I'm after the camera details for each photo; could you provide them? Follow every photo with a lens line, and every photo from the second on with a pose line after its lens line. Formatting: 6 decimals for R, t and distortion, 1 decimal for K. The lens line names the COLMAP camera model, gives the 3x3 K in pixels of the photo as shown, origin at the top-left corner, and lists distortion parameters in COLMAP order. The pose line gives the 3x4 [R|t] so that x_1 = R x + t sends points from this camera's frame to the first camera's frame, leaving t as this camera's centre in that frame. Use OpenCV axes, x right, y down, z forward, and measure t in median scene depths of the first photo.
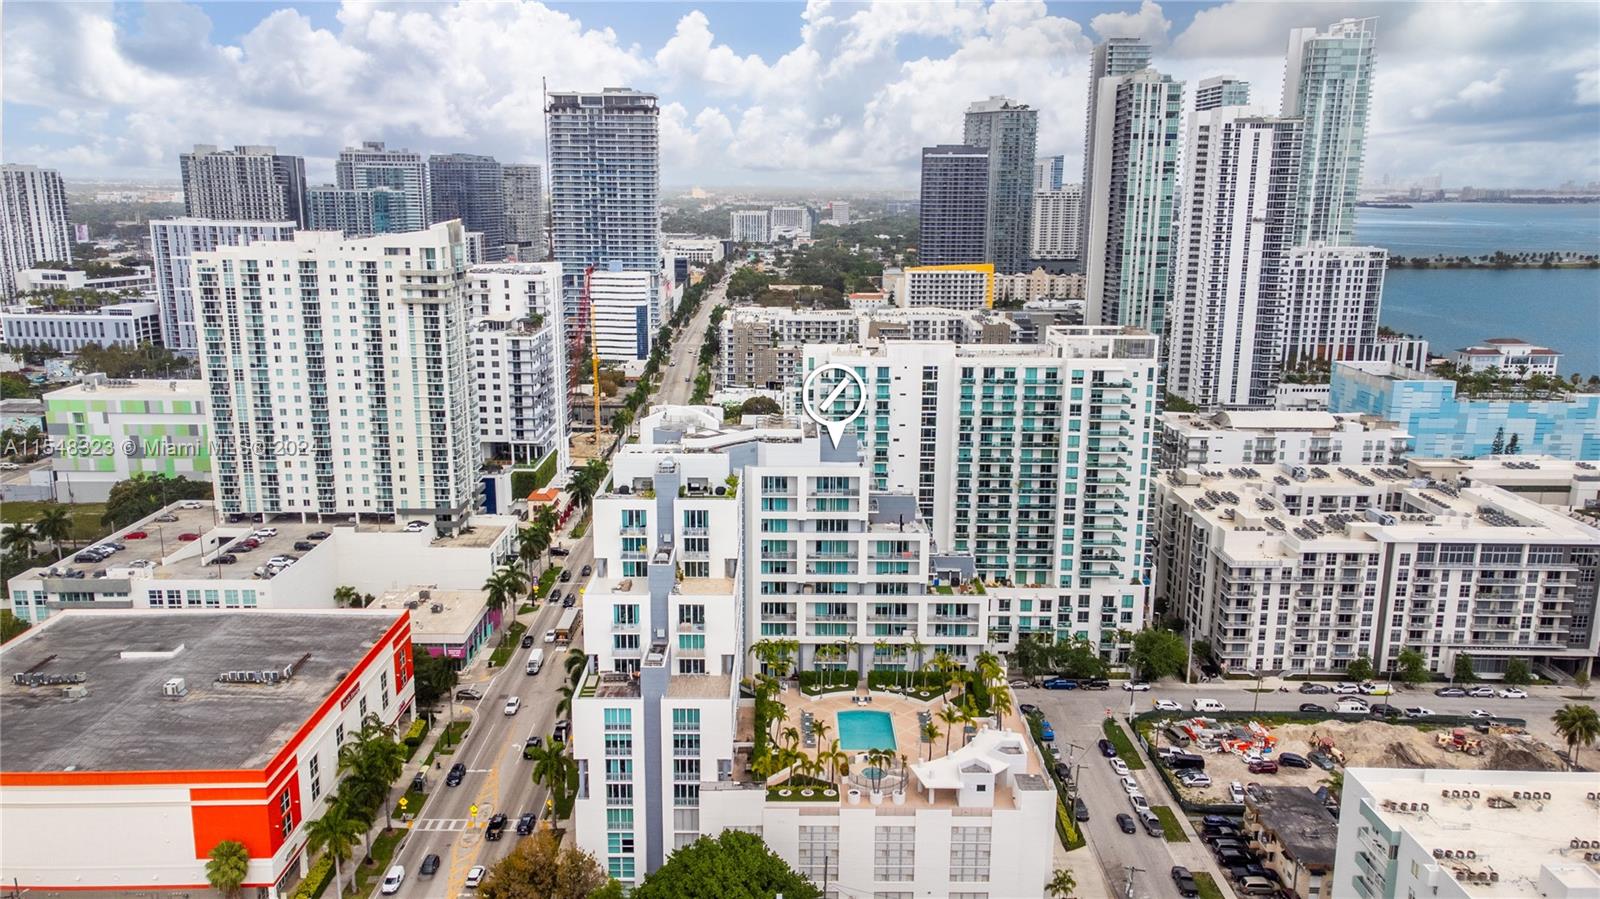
lens RADIAL K [[1187.8, 0, 800.0], [0, 1187.8, 449.5], [0, 0, 1]] dist [0.064637, -0.000772]
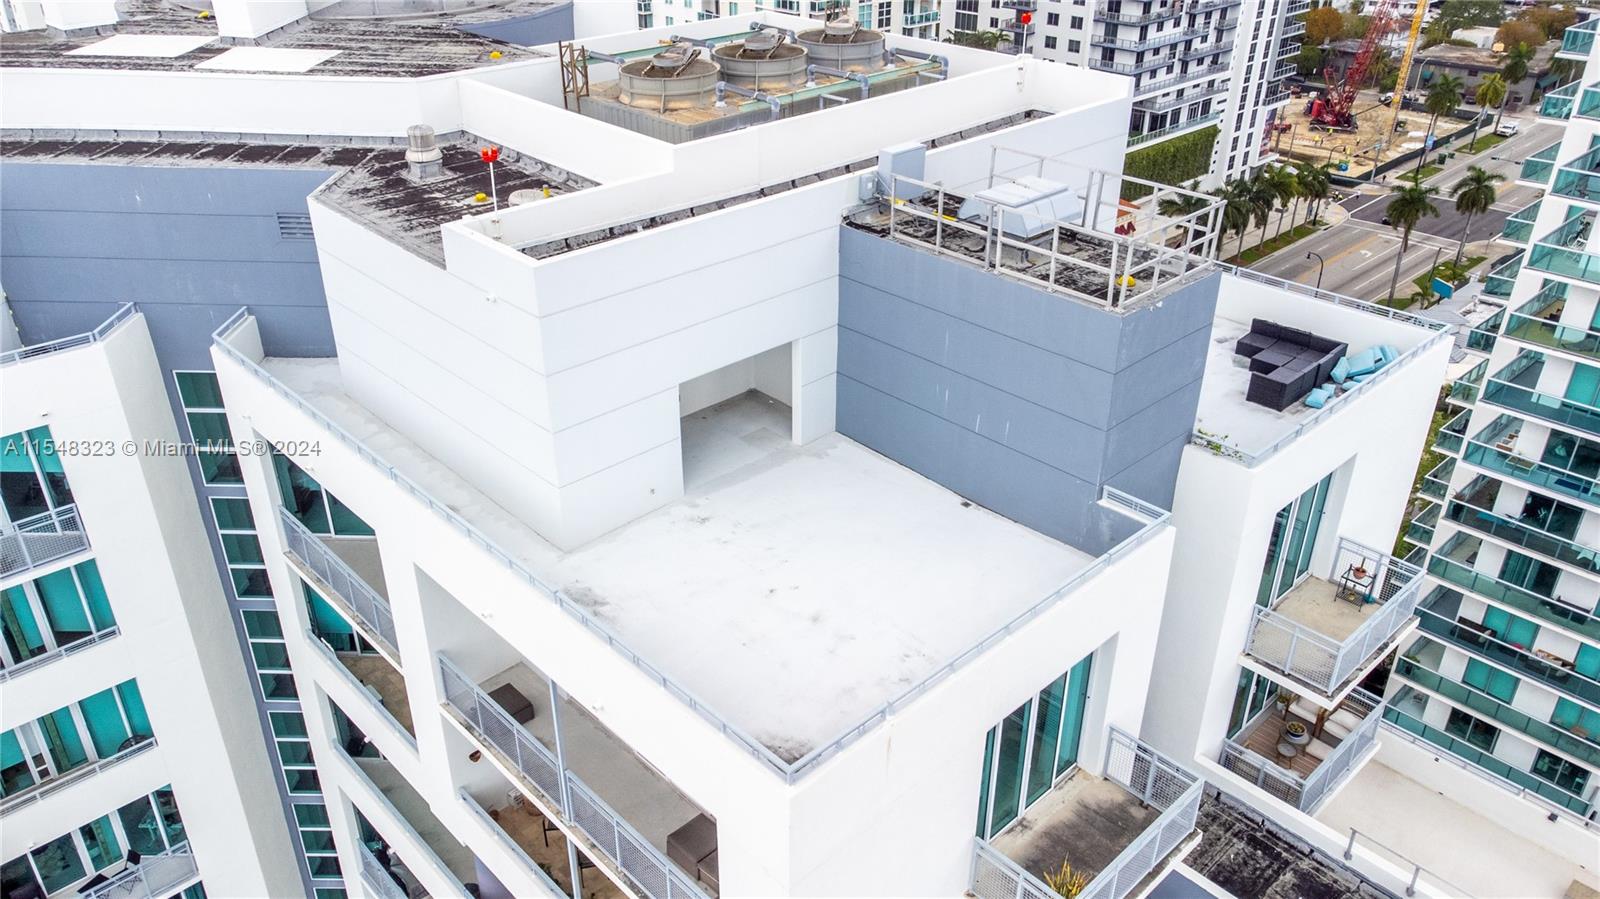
lens RADIAL K [[1191.3, 0, 804.1], [0, 1191.3, 452.4], [0, 0, 1]] dist [0.004803, 0.093369]
pose [[0.685468, 0.352110, -0.637301, 0.076971], [-0.159818, 0.926706, 0.340110, -0.025081], [0.710346, -0.131282, 0.691501, 0.743069]]
